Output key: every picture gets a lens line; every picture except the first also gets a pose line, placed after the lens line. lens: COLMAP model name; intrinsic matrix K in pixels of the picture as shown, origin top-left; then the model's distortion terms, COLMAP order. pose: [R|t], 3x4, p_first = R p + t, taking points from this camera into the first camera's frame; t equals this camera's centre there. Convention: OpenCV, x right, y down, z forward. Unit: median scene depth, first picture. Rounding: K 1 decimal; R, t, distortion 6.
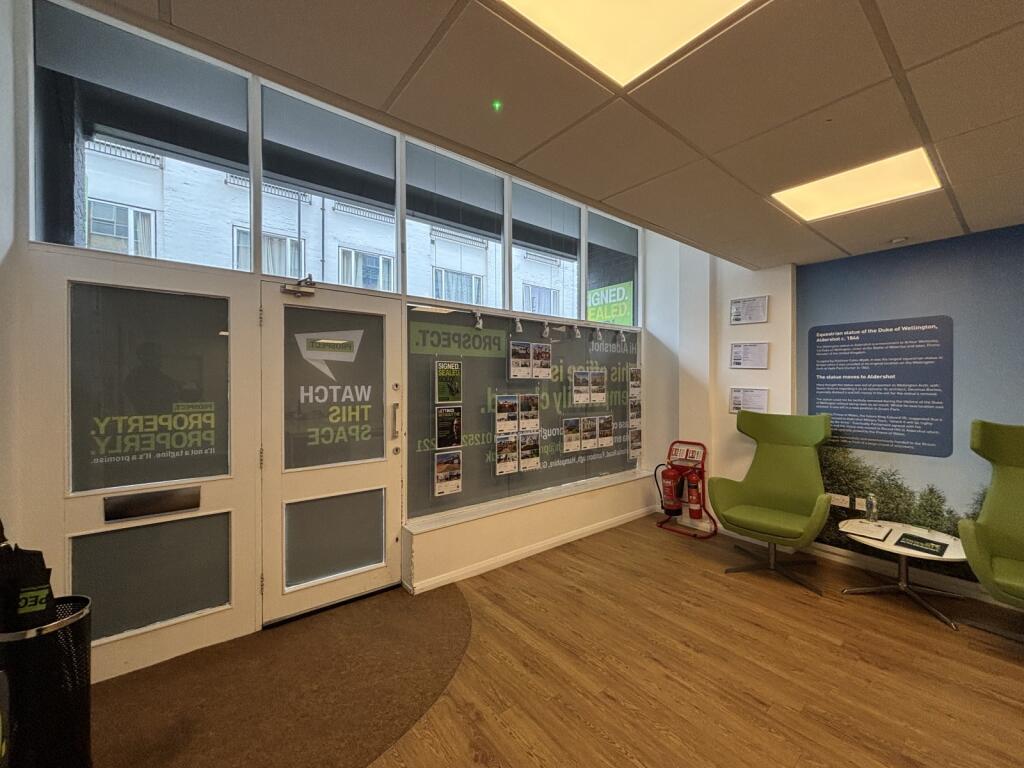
lens RADIAL K [[412.1, 0, 513.9], [0, 412.1, 383.3], [0, 0, 1]] dist [0.003112, 0.000065]
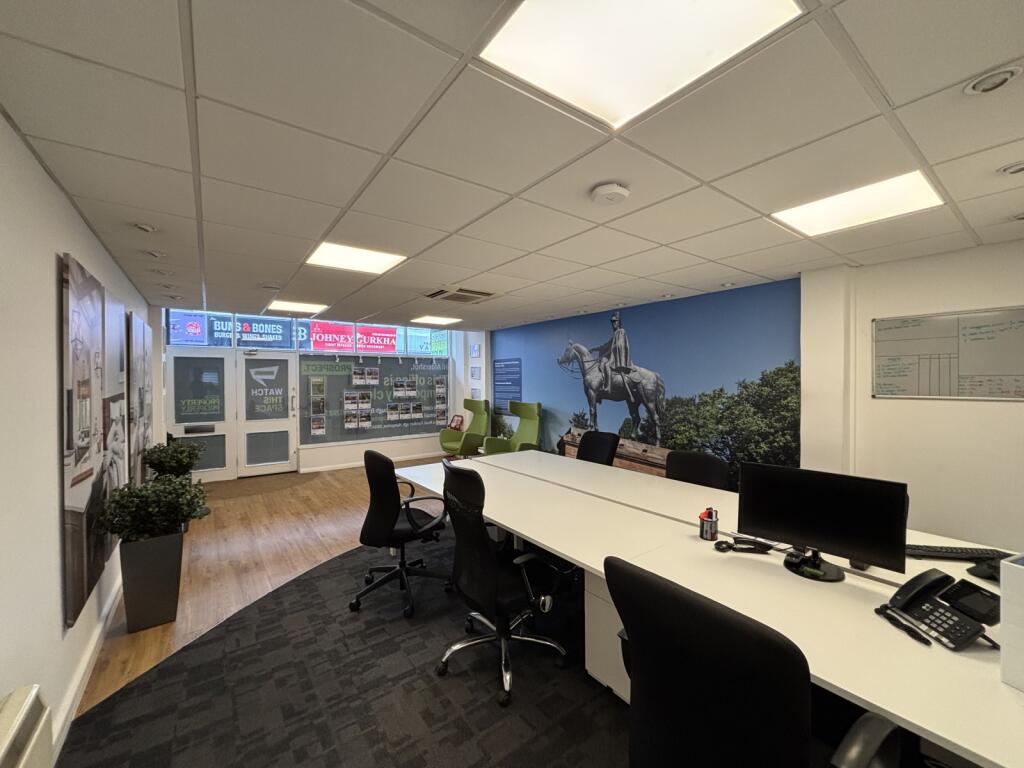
lens RADIAL K [[412.1, 0, 505.8], [0, 412.1, 383.2], [0, 0, 1]] dist [0.003112, 0.000065]
pose [[0.999428, -0.006104, -0.033255, 1.038641], [0.006288, 0.999965, 0.005431, -0.031179], [0.033221, -0.005637, 0.999432, -1.373714]]
